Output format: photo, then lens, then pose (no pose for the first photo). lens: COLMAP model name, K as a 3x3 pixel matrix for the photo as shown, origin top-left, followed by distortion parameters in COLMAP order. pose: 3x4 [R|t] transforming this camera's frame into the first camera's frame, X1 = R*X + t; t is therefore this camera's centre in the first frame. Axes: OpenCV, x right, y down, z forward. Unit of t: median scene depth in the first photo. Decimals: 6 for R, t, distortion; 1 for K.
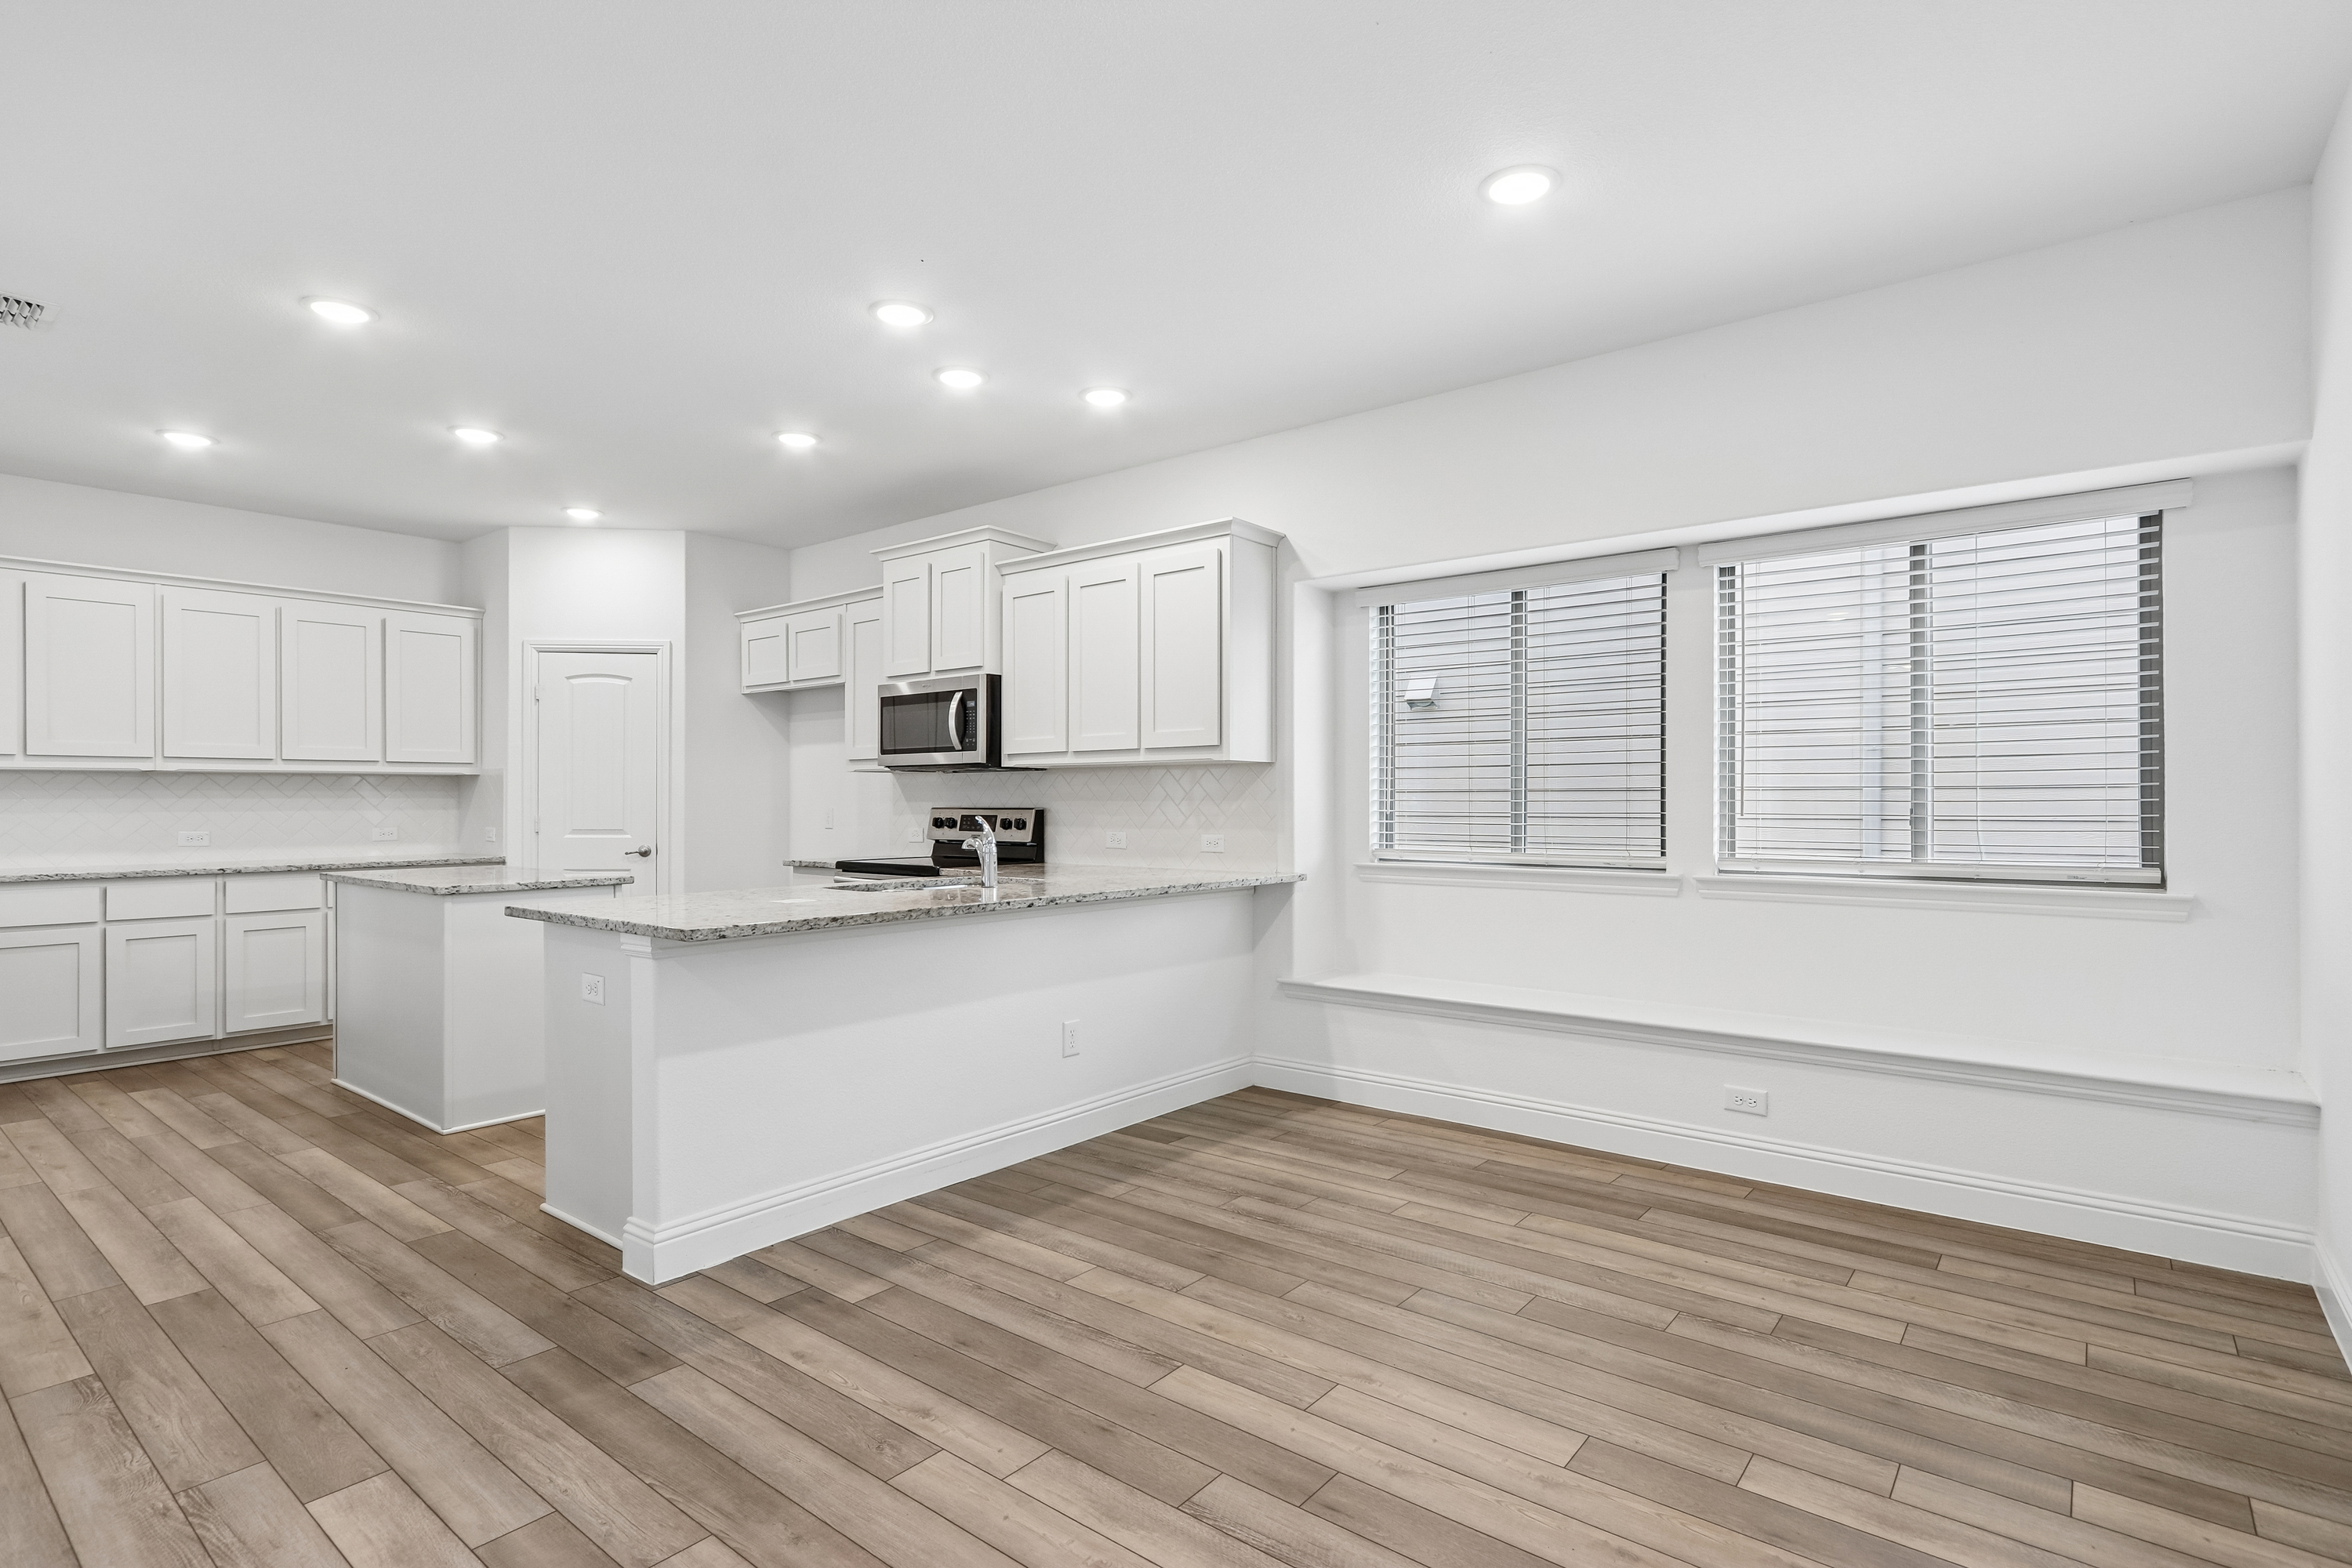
lens RADIAL K [[1157.1, 0, 1237.5], [0, 1157.1, 794.3], [0, 0, 1]] dist [0.001928, 0.000730]
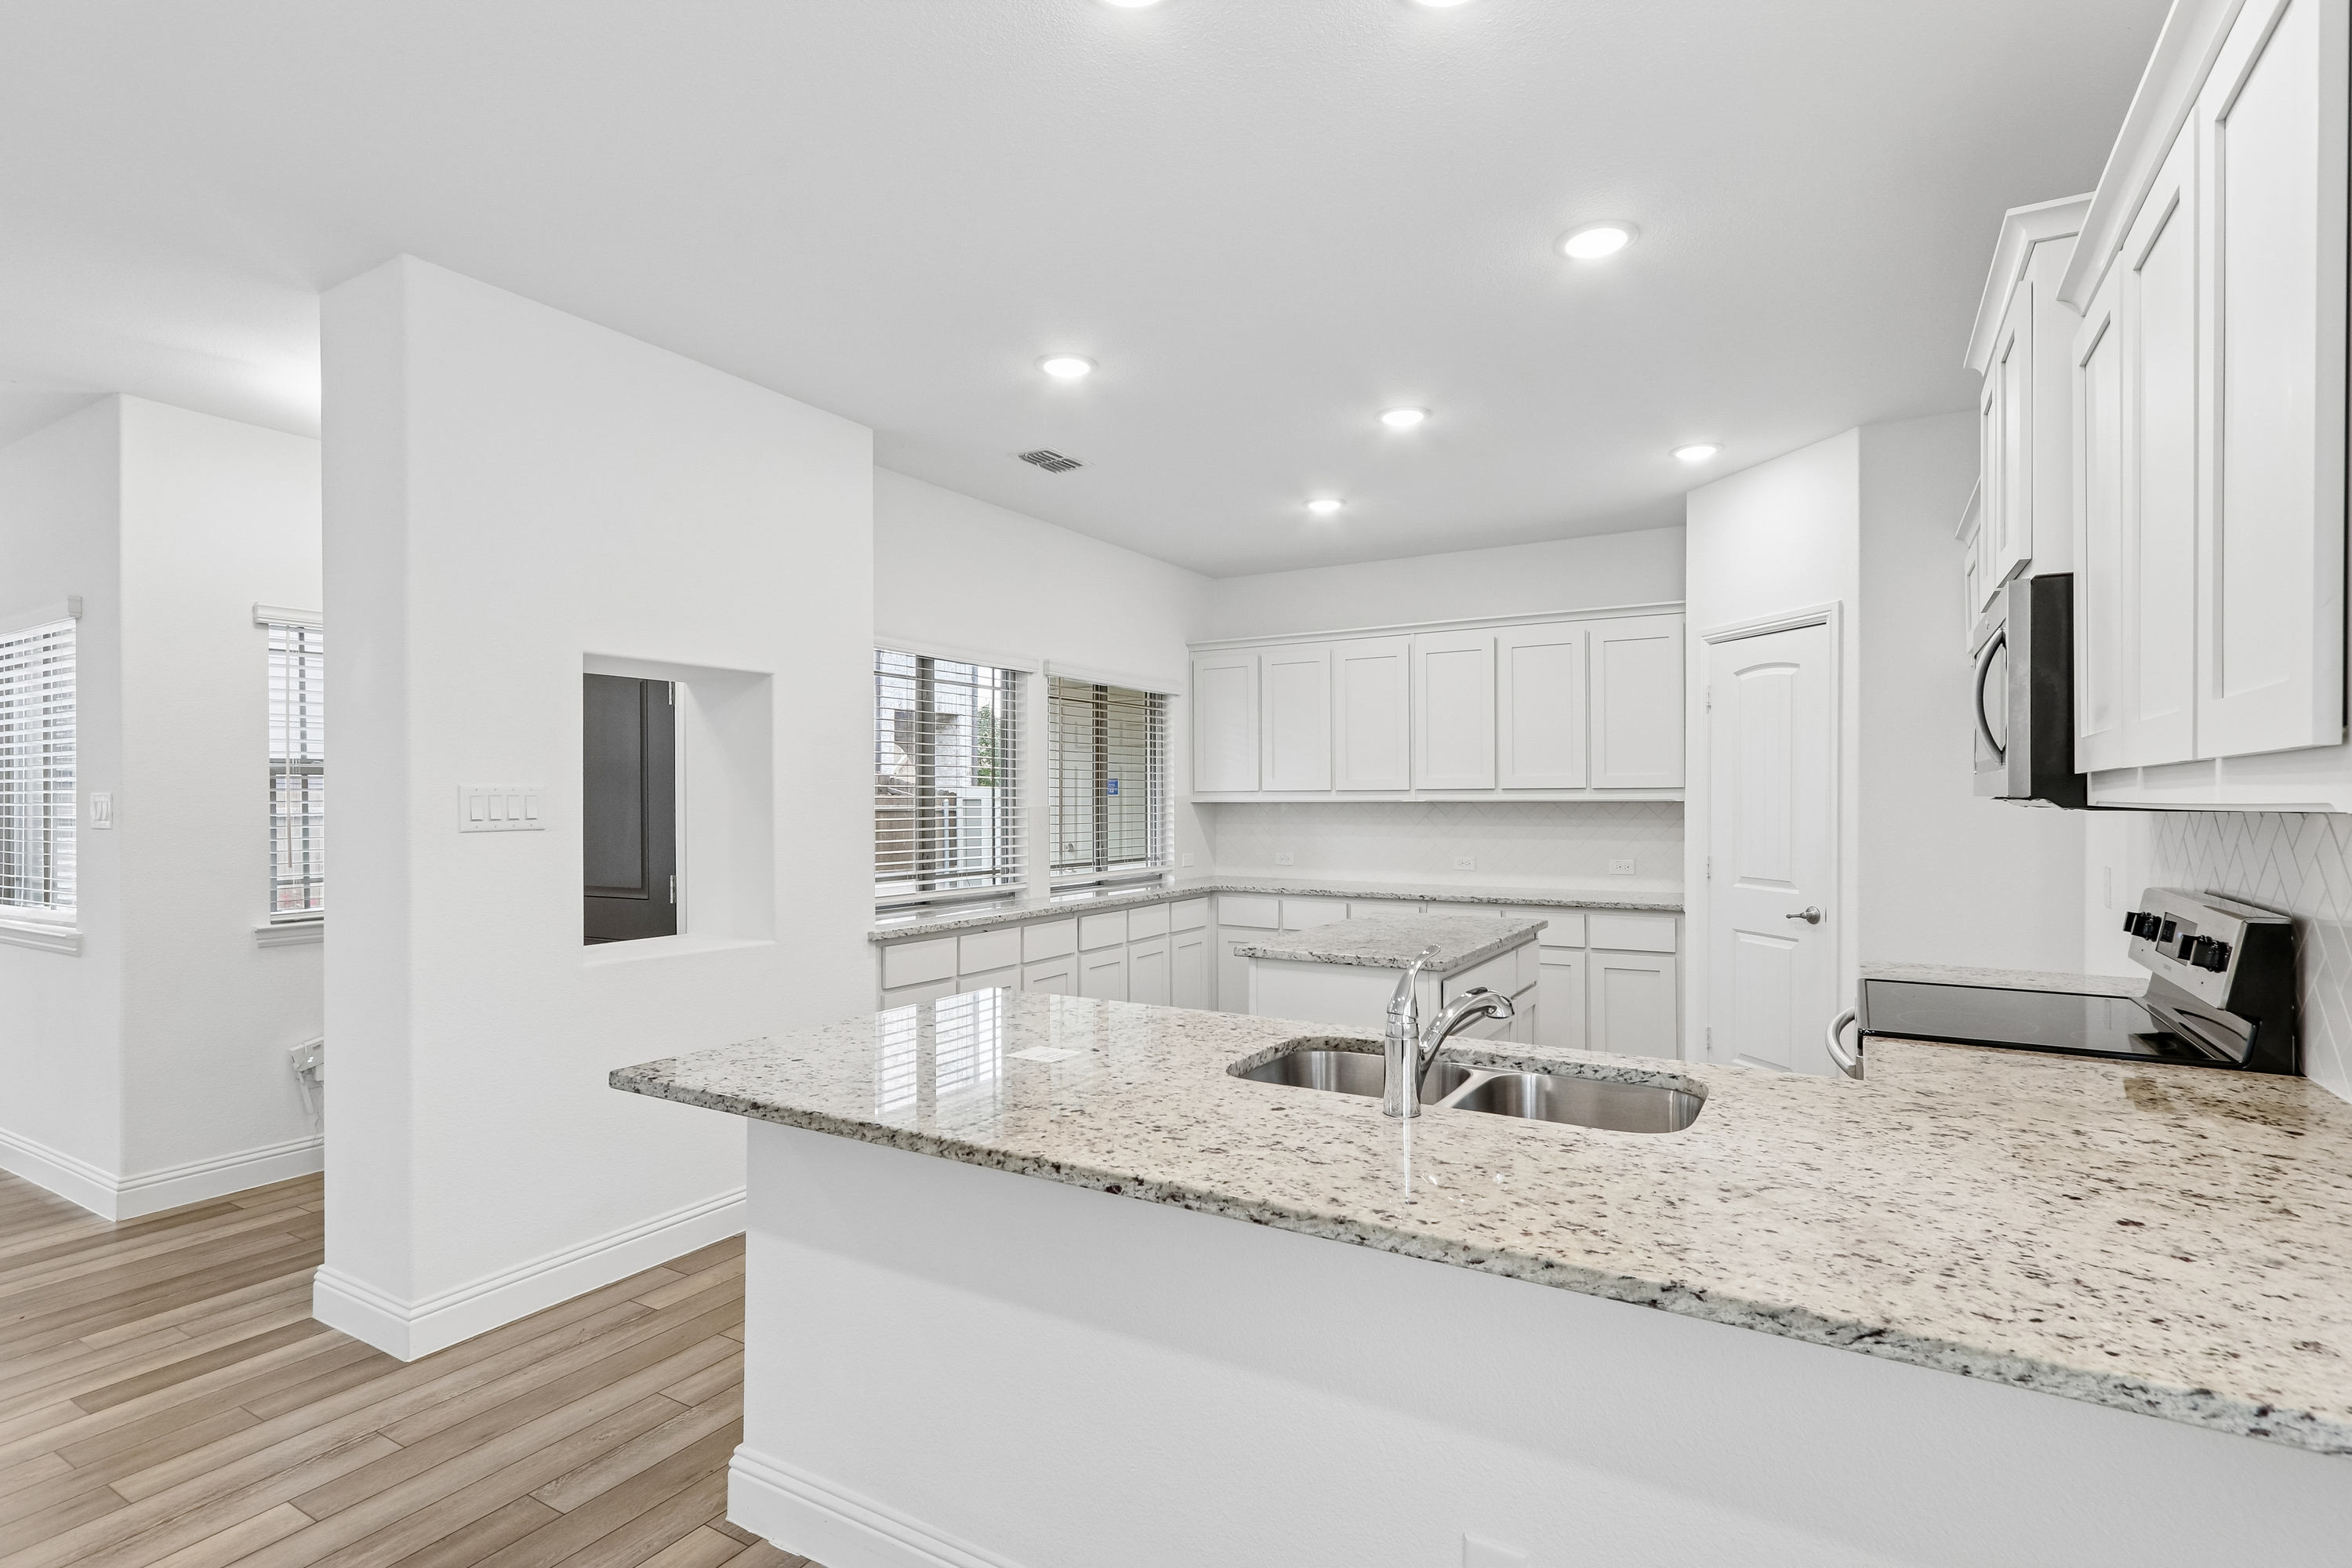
lens RADIAL K [[1168.3, 0, 1174.3], [0, 1168.3, 798.2], [0, 0, 1]] dist [-0.002891, -0.000137]
pose [[0.098359, 0.004144, -0.995142, 0.162859], [0.008571, 0.999951, 0.005011, -0.031905], [0.995114, -0.009022, 0.098318, 0.669493]]
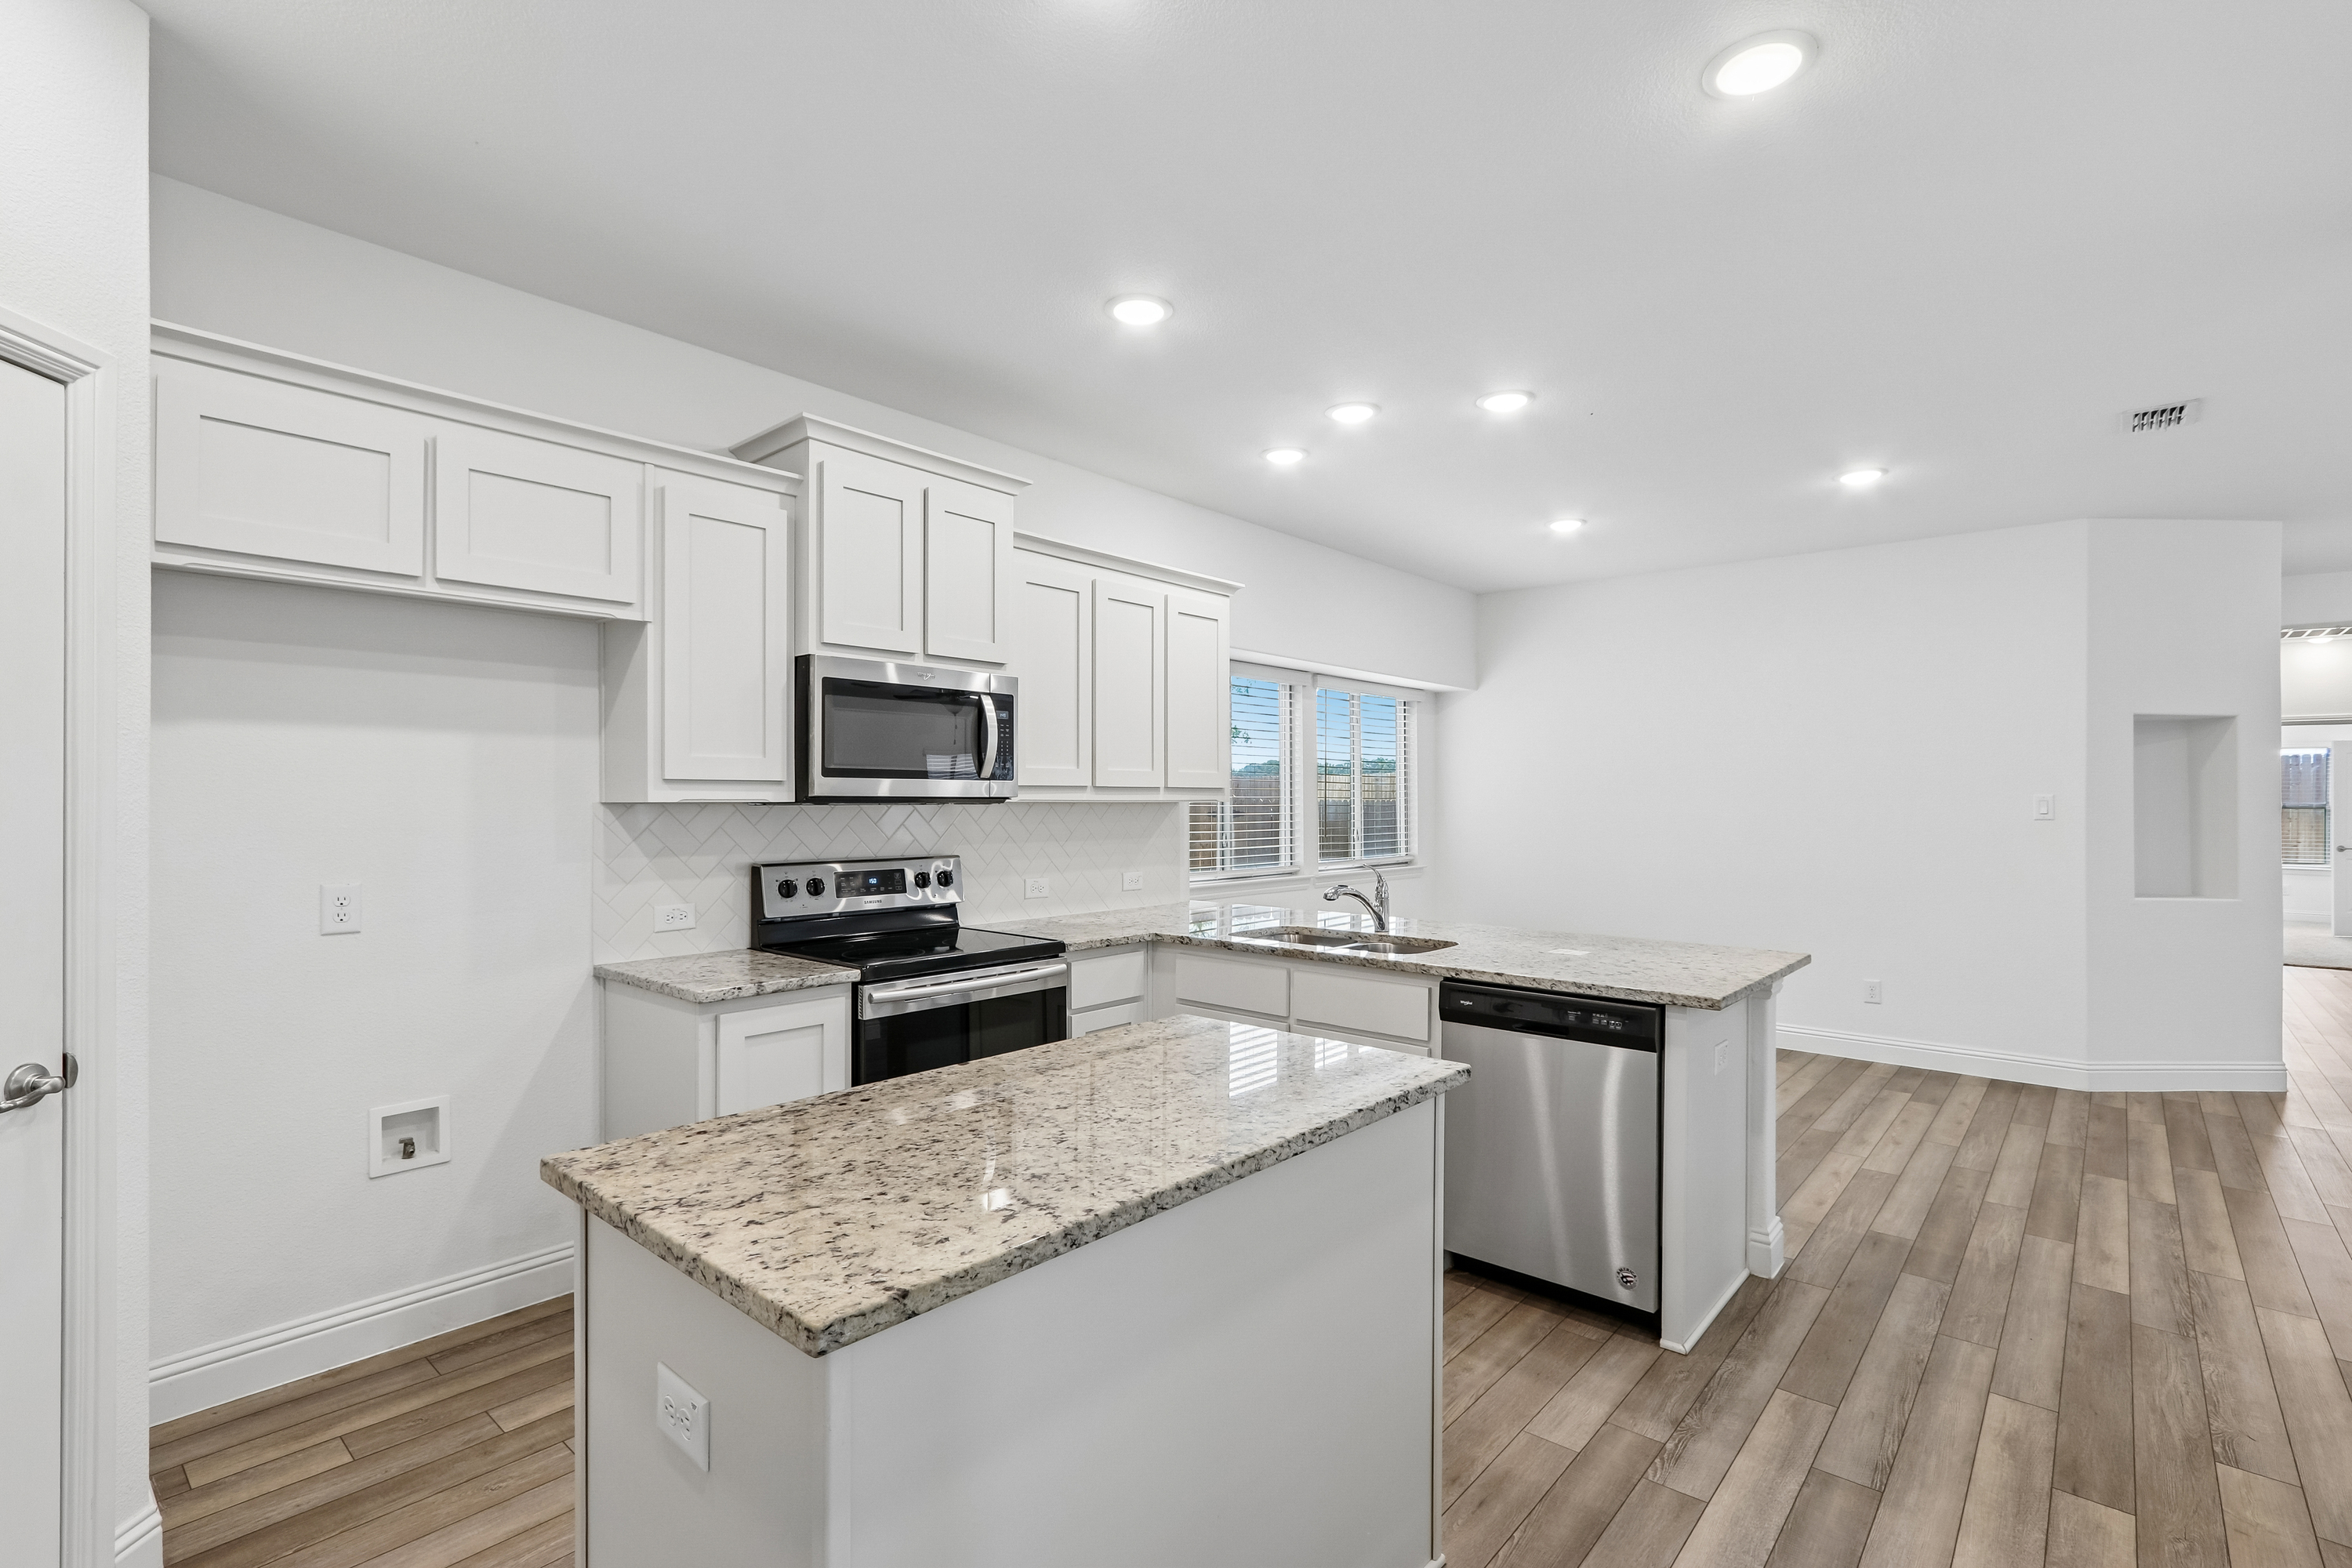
lens RADIAL K [[1074.4, 0, 1215.6], [0, 1074.4, 793.4], [0, 0, 1]] dist [-0.015904, 0.005952]
pose [[0.049231, 0.007934, 0.998756, -0.902104], [-0.010492, 0.999917, -0.007427, -0.025950], [-0.998732, -0.010114, 0.049310, 0.844799]]
